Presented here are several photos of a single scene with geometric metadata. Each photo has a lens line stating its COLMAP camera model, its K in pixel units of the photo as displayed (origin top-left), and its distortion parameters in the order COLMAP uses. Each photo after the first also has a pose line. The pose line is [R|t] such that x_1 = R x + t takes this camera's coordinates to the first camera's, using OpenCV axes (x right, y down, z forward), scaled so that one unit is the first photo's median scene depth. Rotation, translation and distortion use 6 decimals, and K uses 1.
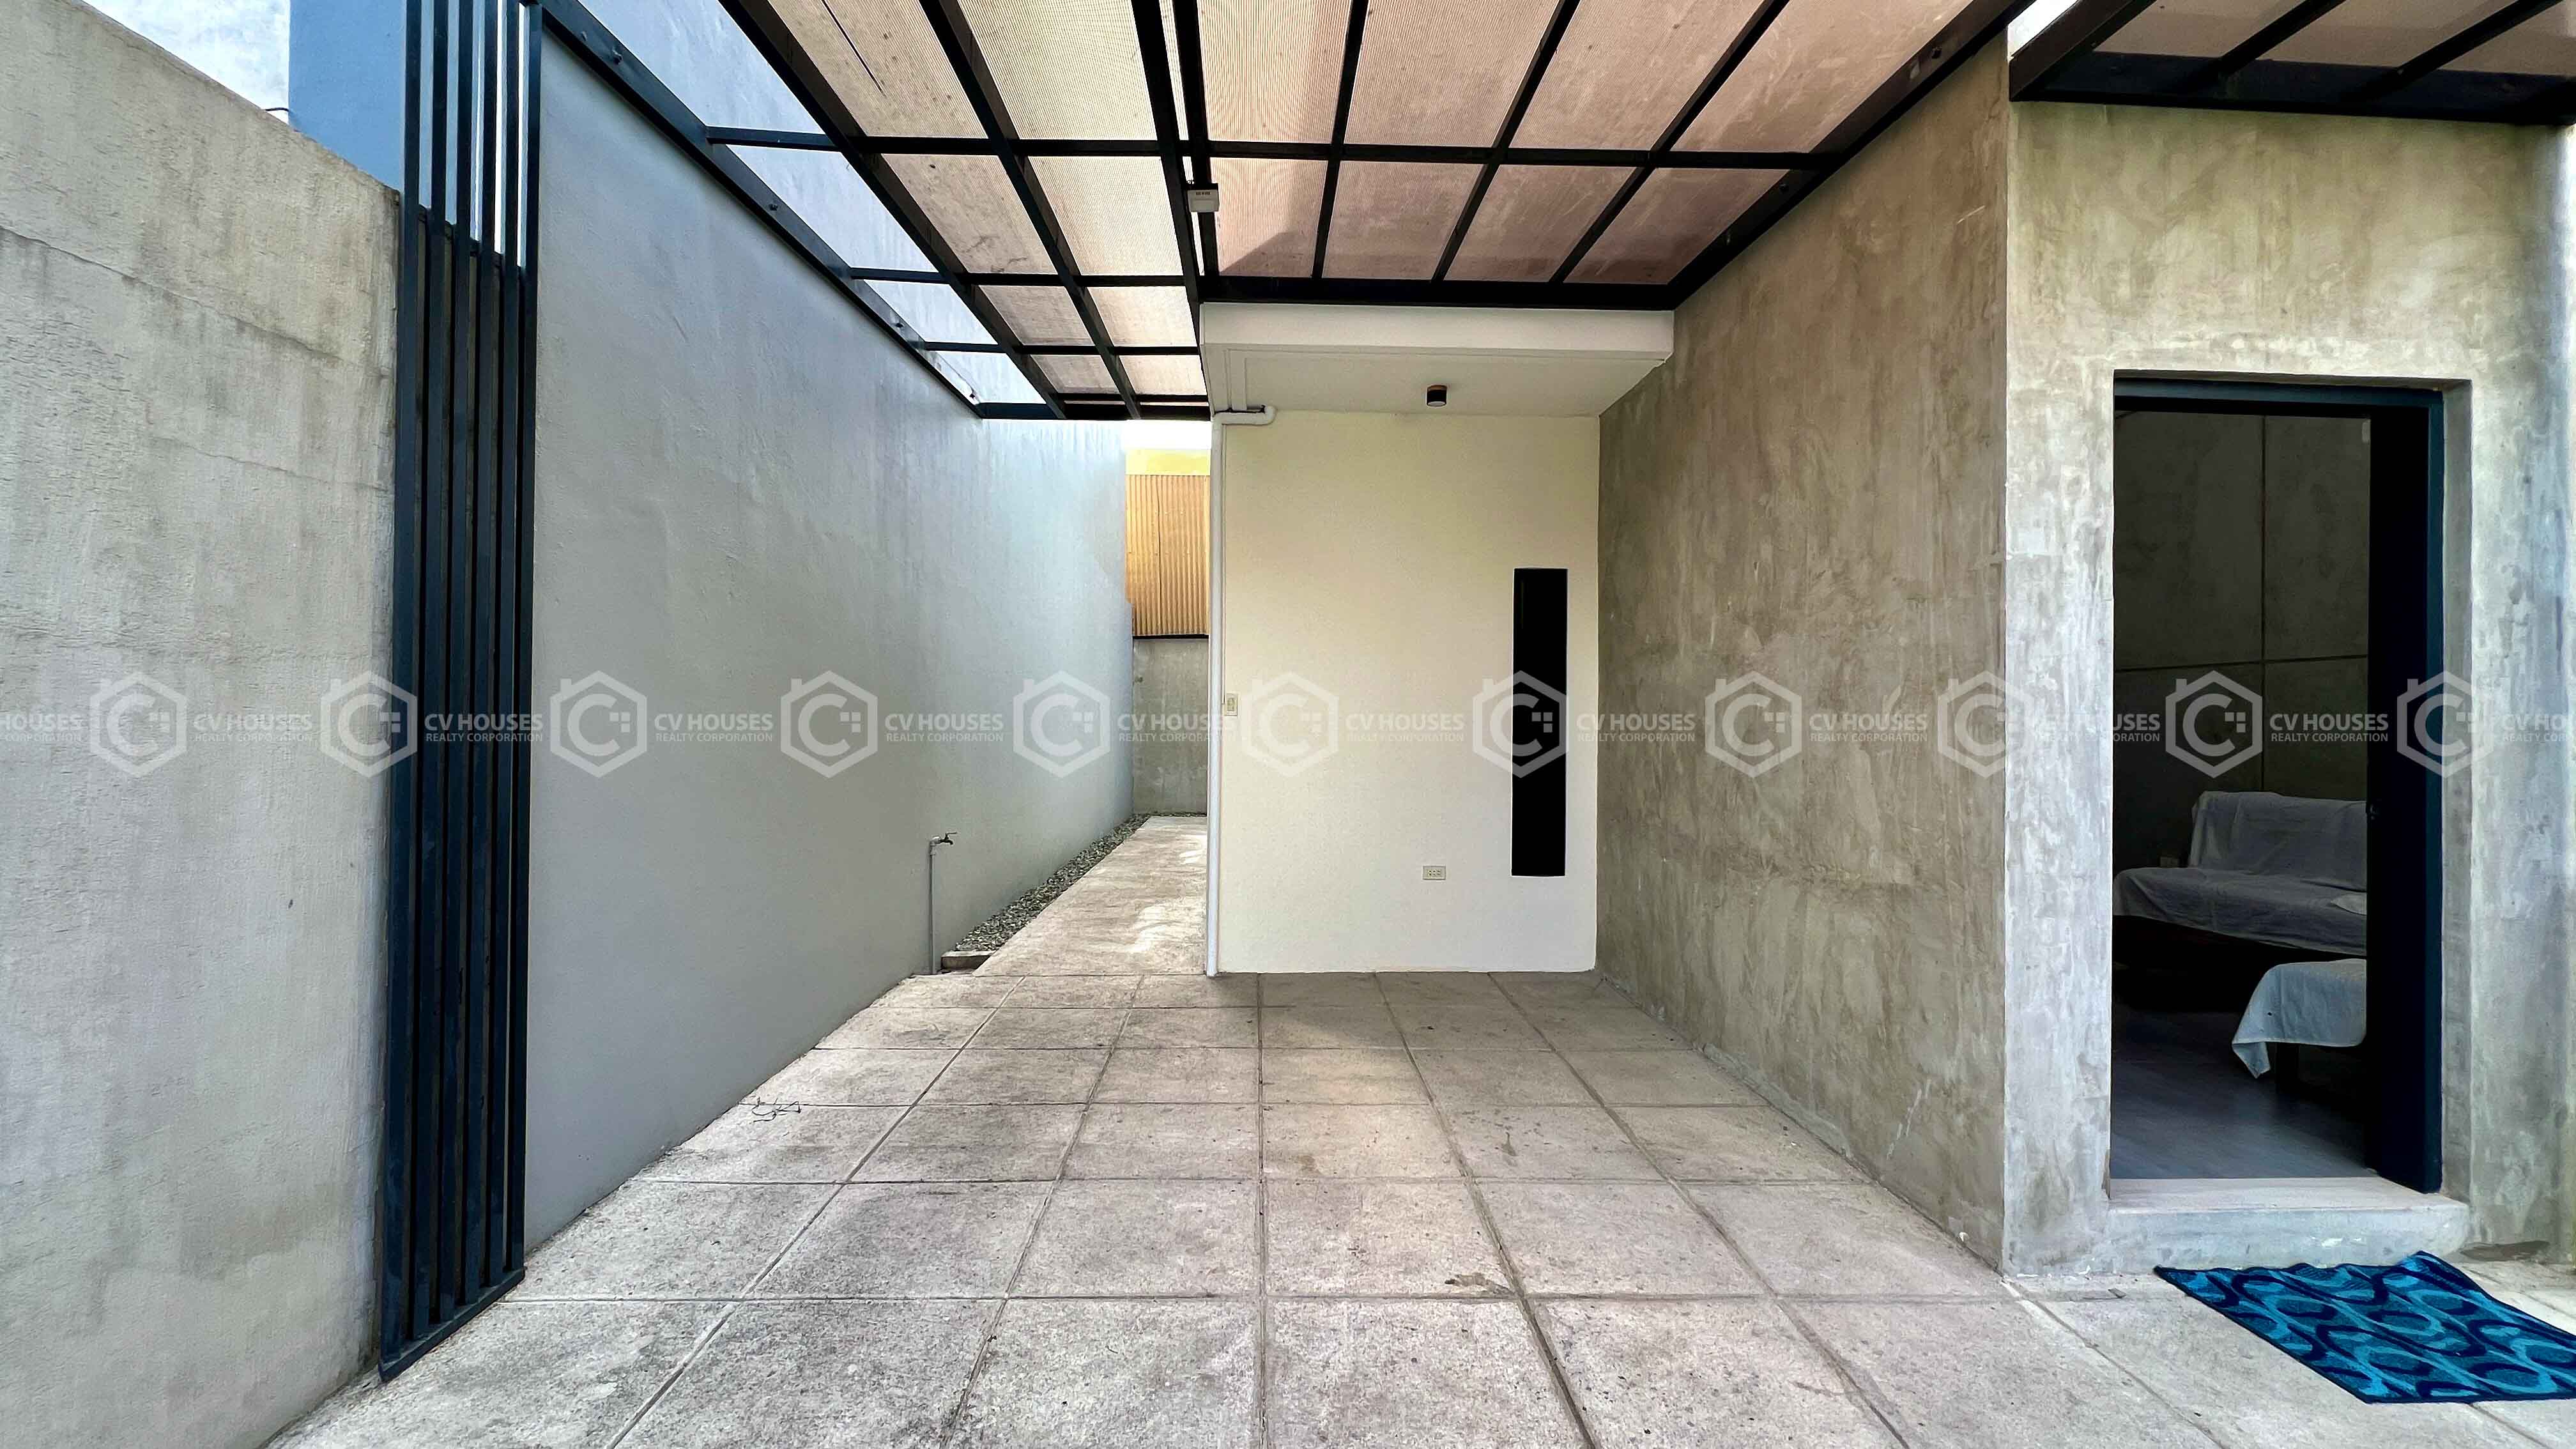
lens RADIAL K [[1032.8, 0, 1283.0], [0, 1032.8, 715.0], [0, 0, 1]] dist [-0.000233, 0.000056]
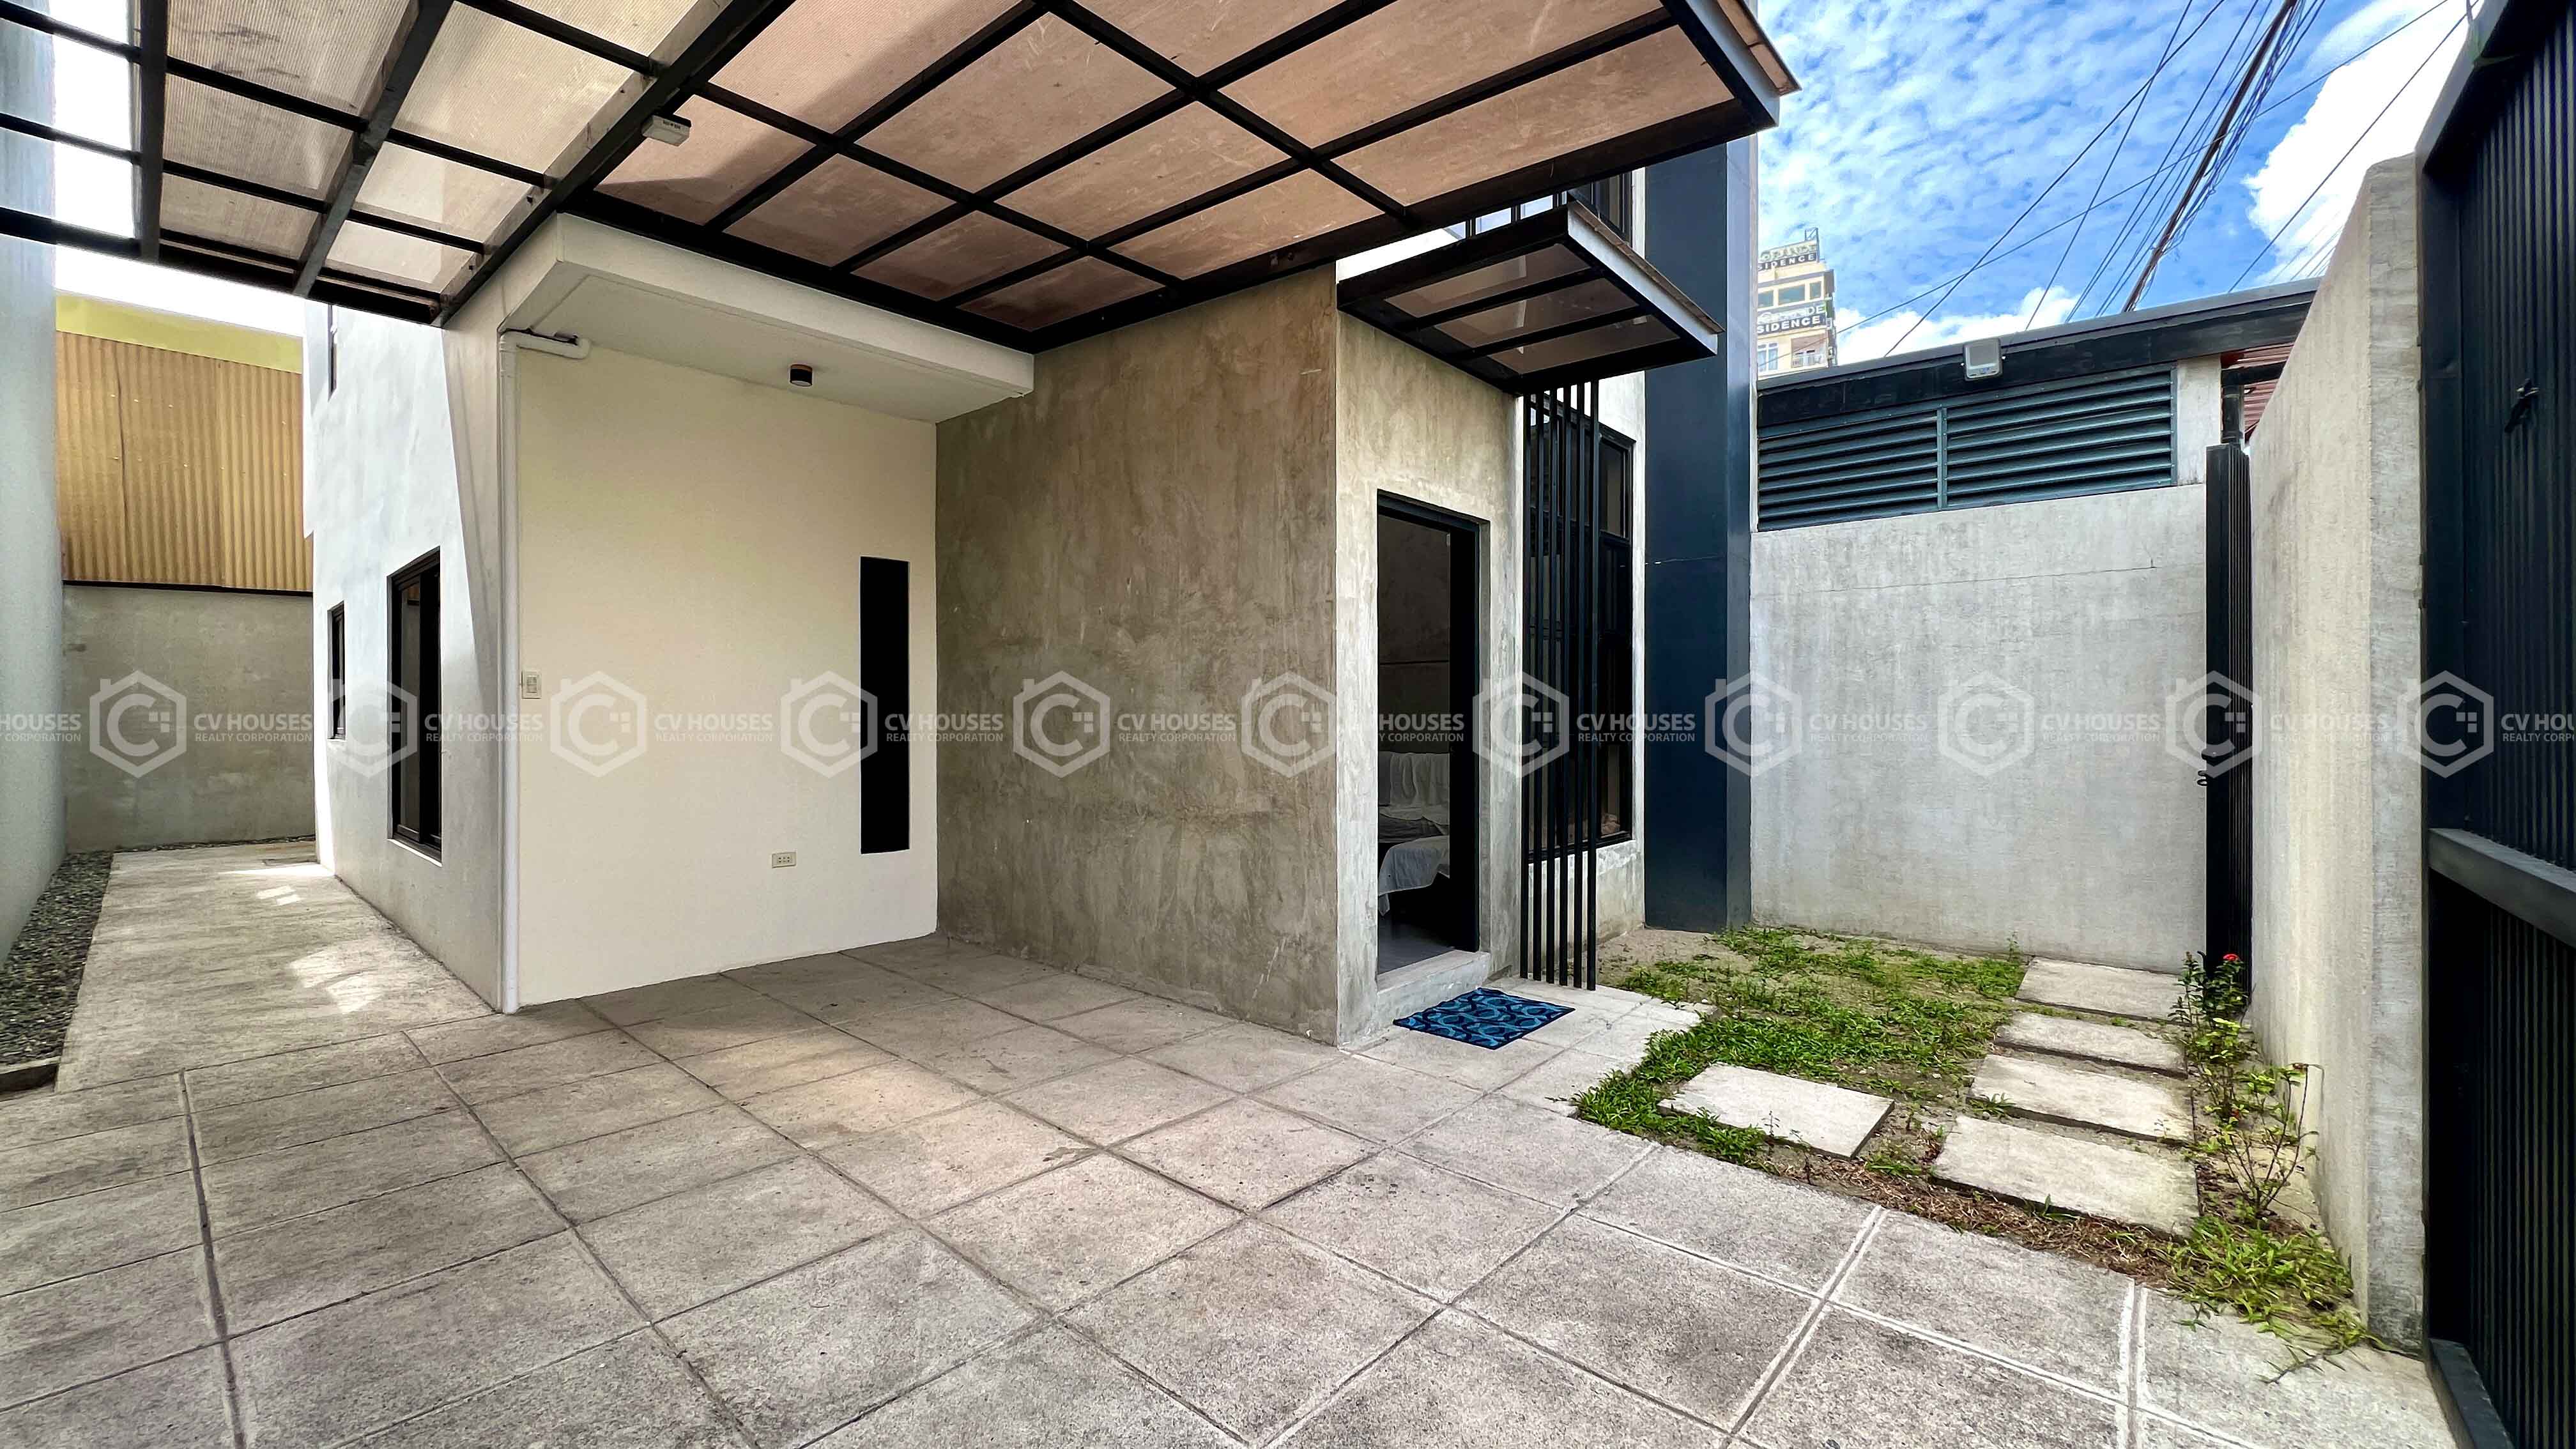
lens RADIAL K [[1032.8, 0, 1283.0], [0, 1032.8, 715.0], [0, 0, 1]] dist [-0.000233, 0.000056]
pose [[0.688627, -0.009603, 0.725053, -0.417153], [0.001077, 0.999925, 0.012222, 0.007741], [-0.725115, -0.007636, 0.688585, -0.030080]]
